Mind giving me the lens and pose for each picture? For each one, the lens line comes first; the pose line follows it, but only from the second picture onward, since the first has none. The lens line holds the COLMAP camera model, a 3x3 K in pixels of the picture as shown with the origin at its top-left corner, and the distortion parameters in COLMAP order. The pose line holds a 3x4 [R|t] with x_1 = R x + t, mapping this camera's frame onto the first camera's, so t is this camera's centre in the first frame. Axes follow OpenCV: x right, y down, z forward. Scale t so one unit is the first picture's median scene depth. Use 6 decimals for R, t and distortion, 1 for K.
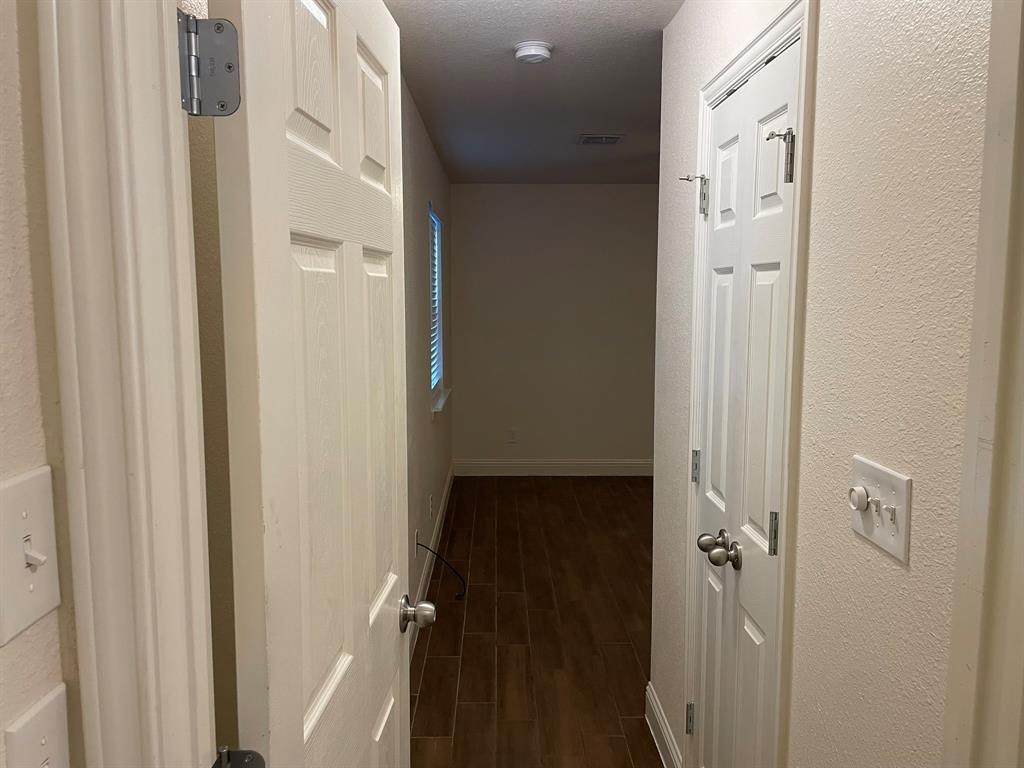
lens RADIAL K [[781.2, 0, 511.4], [0, 781.2, 381.6], [0, 0, 1]] dist [0.091731, -0.113642]
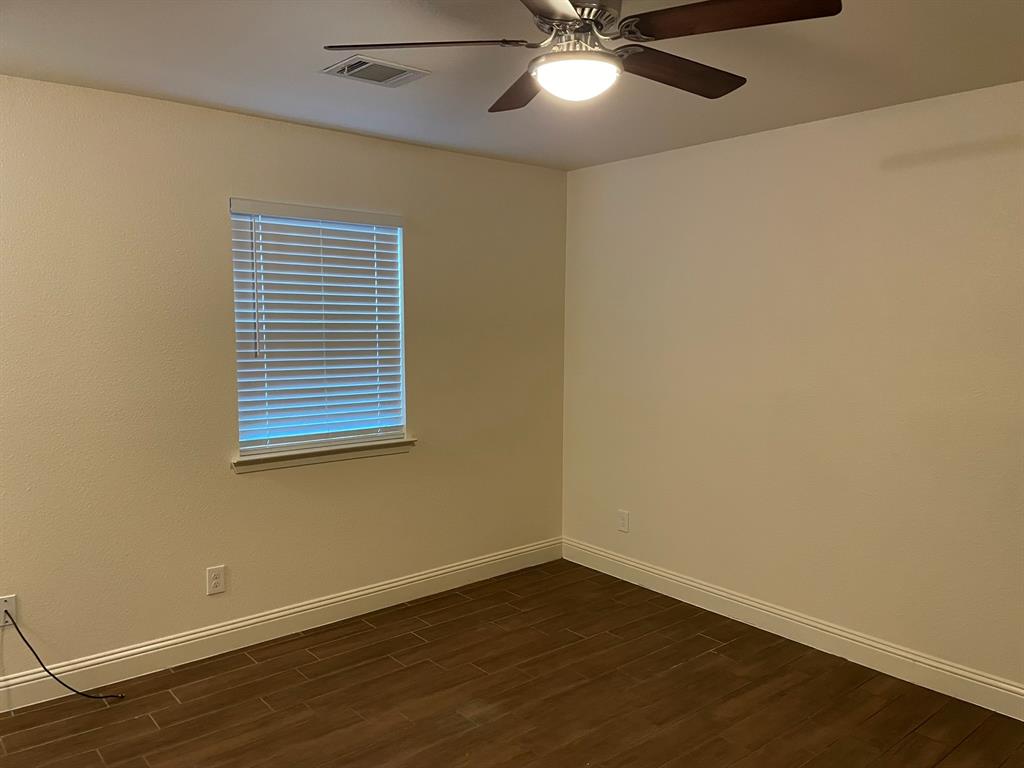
lens RADIAL K [[781.2, 0, 518.2], [0, 781.2, 383.8], [0, 0, 1]] dist [0.091731, -0.113642]
pose [[0.641129, 0.064944, -0.764680, 0.814605], [-0.098614, 0.995124, 0.001835, -0.096122], [0.761071, 0.074232, 0.644408, 0.769974]]
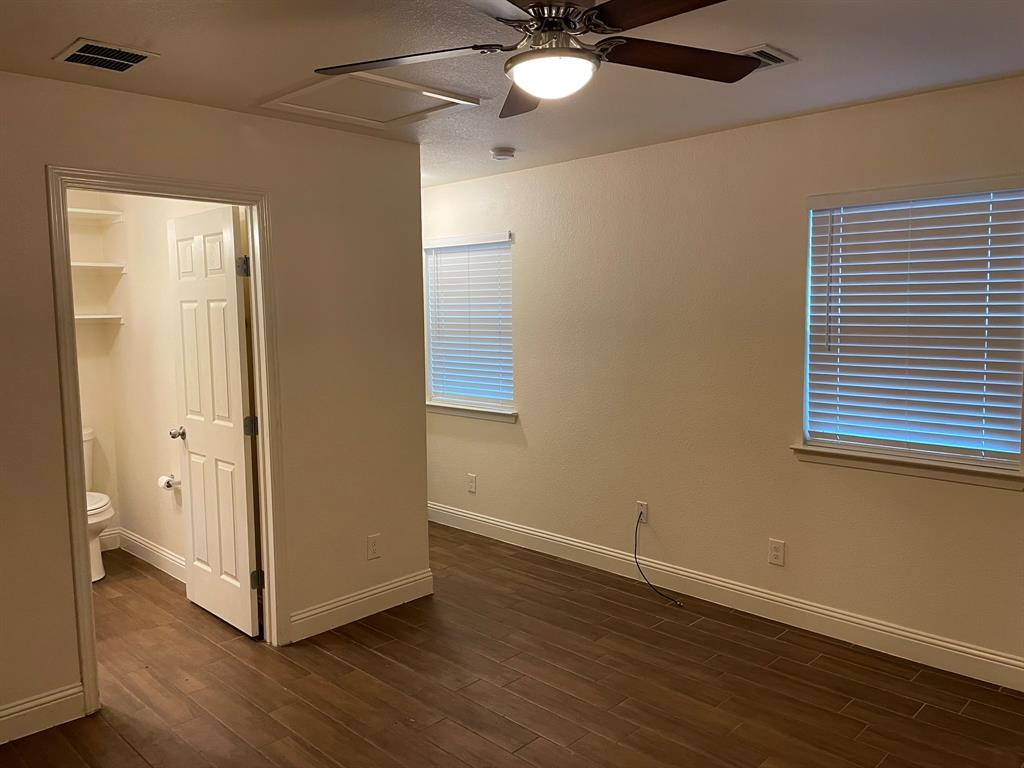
lens RADIAL K [[781.2, 0, 516.3], [0, 781.2, 376.4], [0, 0, 1]] dist [0.091731, -0.113642]
pose [[-0.707358, 0.066965, -0.703676, 0.823953], [-0.079823, 0.981567, 0.173651, -0.201977], [0.702334, 0.179003, -0.688974, 1.550384]]
